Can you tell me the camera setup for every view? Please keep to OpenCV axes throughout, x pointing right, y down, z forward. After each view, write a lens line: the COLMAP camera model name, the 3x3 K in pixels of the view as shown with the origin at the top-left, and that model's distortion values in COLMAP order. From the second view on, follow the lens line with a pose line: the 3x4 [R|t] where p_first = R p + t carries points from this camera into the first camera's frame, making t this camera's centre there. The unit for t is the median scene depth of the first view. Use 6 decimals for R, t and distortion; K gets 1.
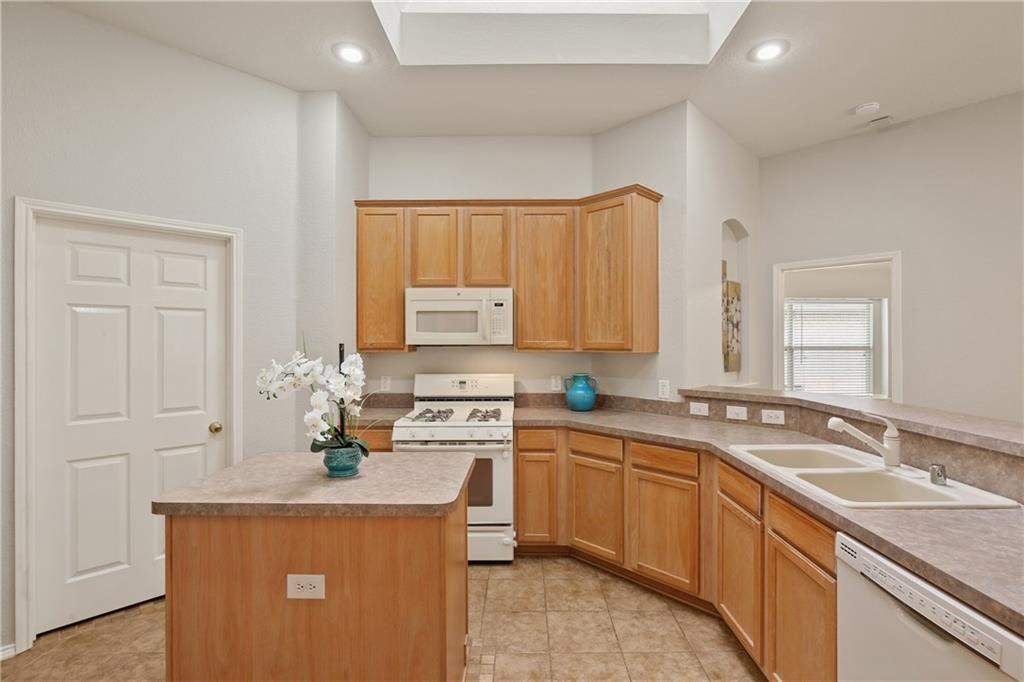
lens RADIAL K [[464.1, 0, 529.6], [0, 464.1, 339.2], [0, 0, 1]] dist [-0.005524, -0.000278]
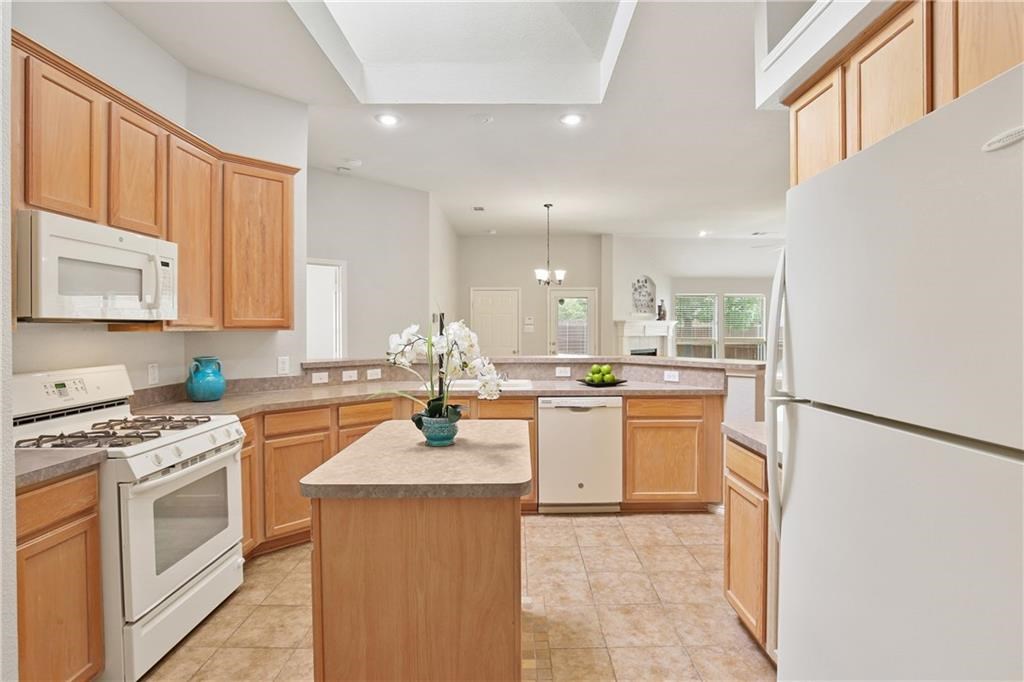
lens RADIAL K [[491.7, 0, 517.2], [0, 491.7, 330.3], [0, 0, 1]] dist [-0.017424, 0.000152]
pose [[0.020019, -0.004243, 0.999791, -0.831294], [-0.001594, 0.999990, 0.004276, 0.023523], [-0.999798, -0.001680, 0.020012, 0.465033]]
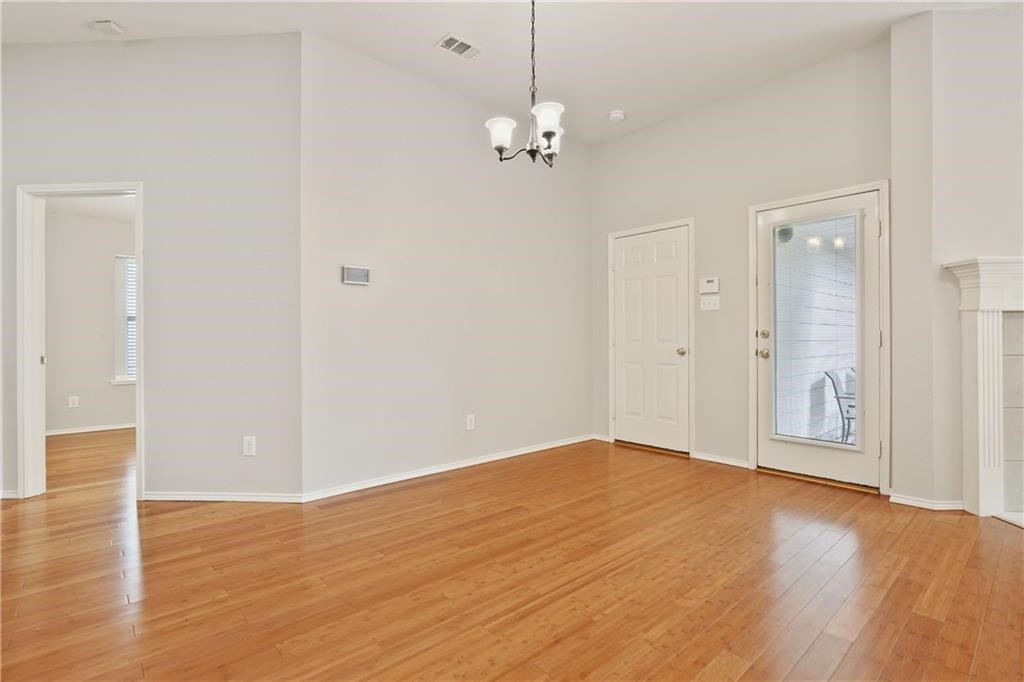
lens RADIAL K [[487.3, 0, 516.9], [0, 487.3, 340.6], [0, 0, 1]] dist [-0.038450, 0.021148]
pose [[0.751267, -0.002156, 0.659995, 0.816753], [-0.001368, 0.999987, 0.004825, 0.127483], [-0.659997, -0.004528, 0.751254, -0.212070]]
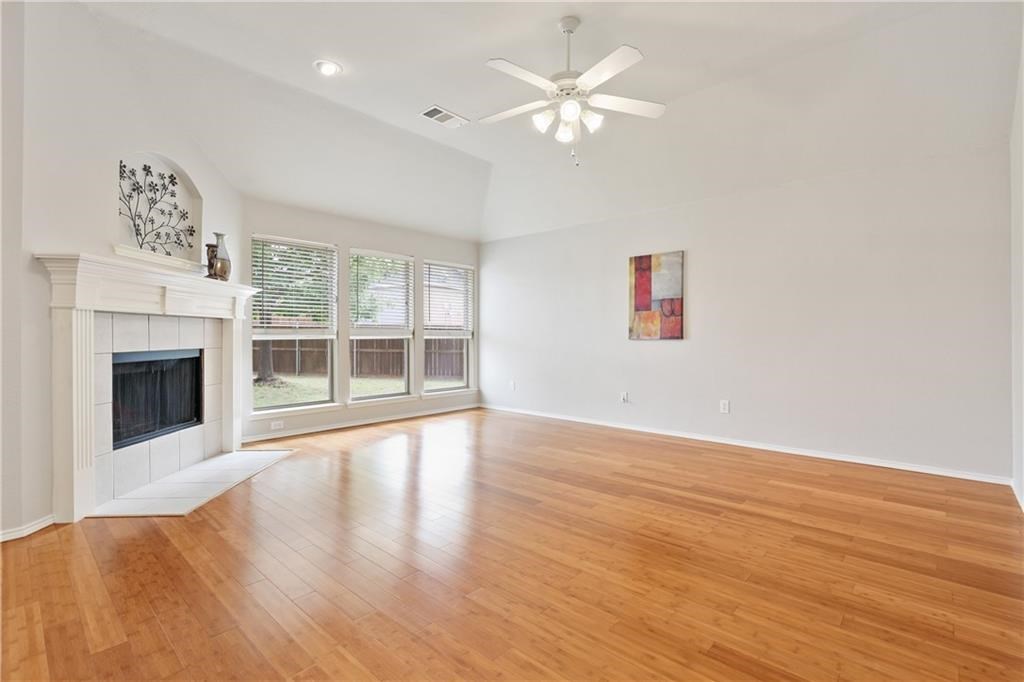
lens RADIAL K [[472.9, 0, 526.5], [0, 472.9, 337.0], [0, 0, 1]] dist [-0.026235, 0.008874]
pose [[-0.741059, 0.000981, 0.671439, 0.898036], [-0.001250, 0.999995, -0.002840, 0.126640], [-0.671439, -0.002945, -0.741054, -0.031320]]
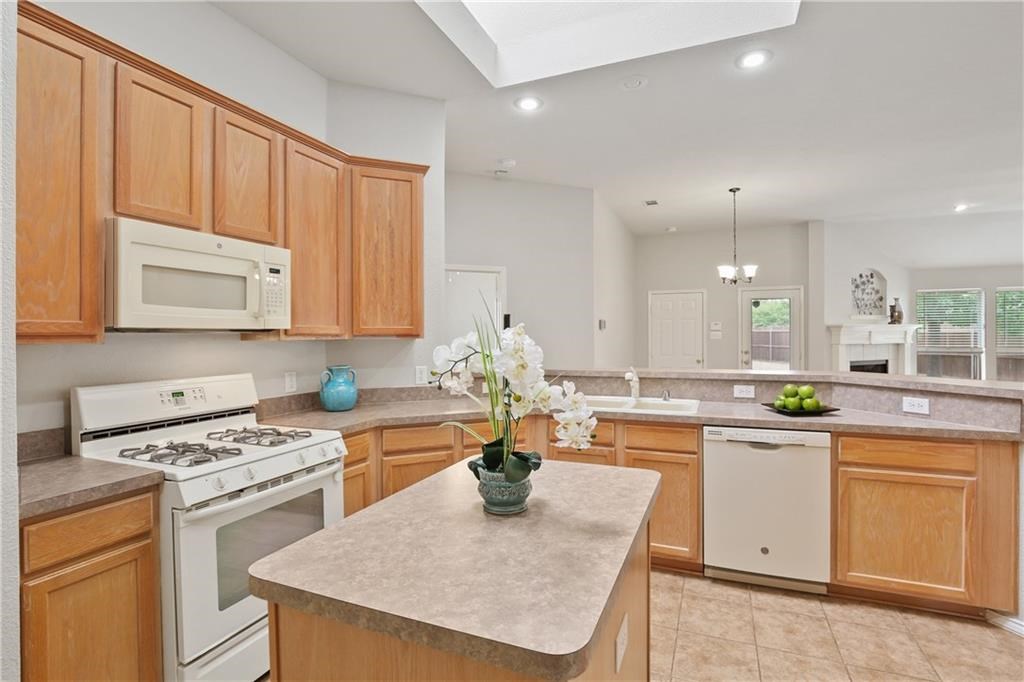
lens RADIAL K [[472.9, 0, 526.5], [0, 472.9, 337.0], [0, 0, 1]] dist [-0.026235, 0.008874]
pose [[0.390783, -0.005182, 0.920468, -0.582473], [0.002733, 0.999986, 0.004469, 0.021951], [-0.920479, 0.000769, 0.390791, 0.402069]]
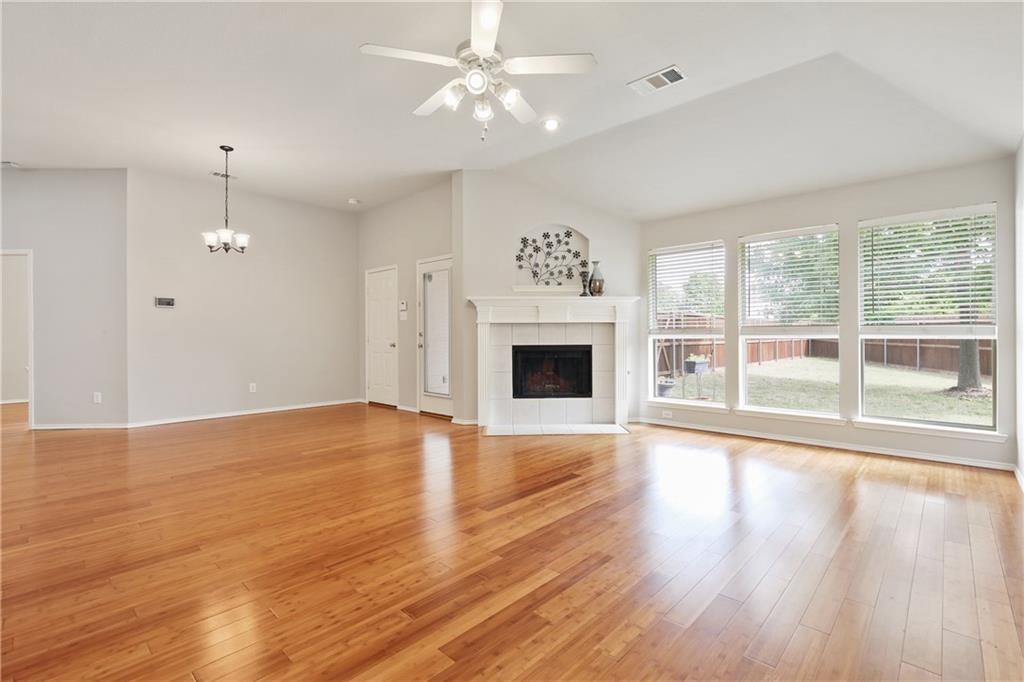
lens RADIAL K [[465.4, 0, 513.1], [0, 465.4, 338.9], [0, 0, 1]] dist [-0.012644, 0.006391]
pose [[0.697415, -0.006098, 0.716641, 0.910034], [-0.000030, 0.999964, 0.008539, 0.117467], [-0.716667, -0.005977, 0.697390, -1.449083]]
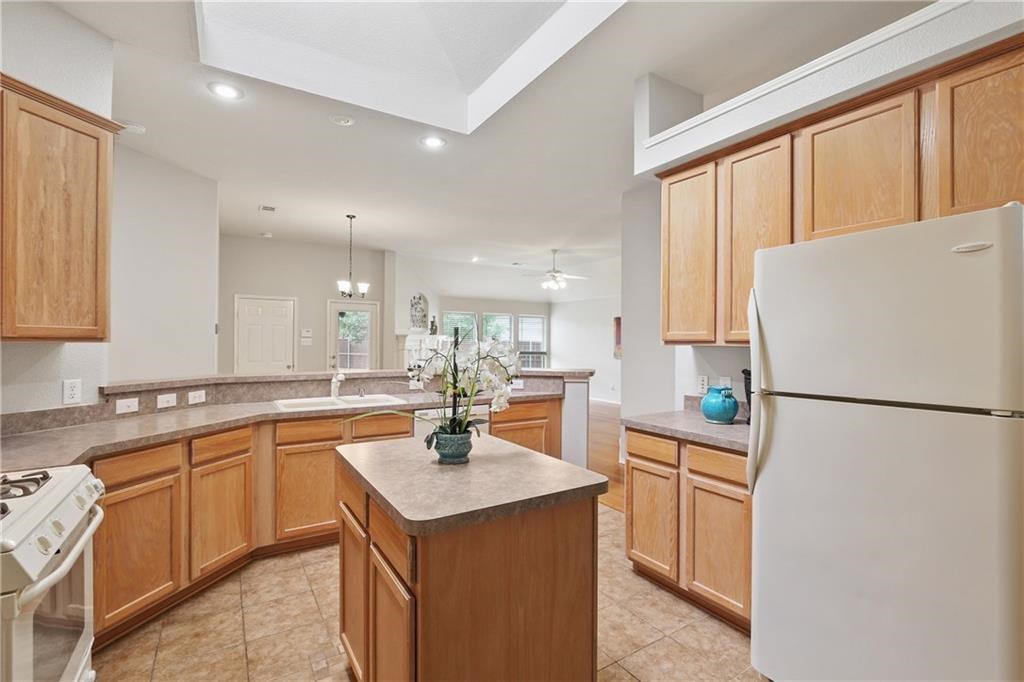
lens RADIAL K [[465.4, 0, 513.1], [0, 465.4, 338.9], [0, 0, 1]] dist [-0.012644, 0.006391]
pose [[-0.512062, 0.003168, 0.858943, -0.744179], [-0.008209, 0.999929, -0.008582, 0.023936], [-0.858909, -0.011445, -0.512000, 0.795903]]
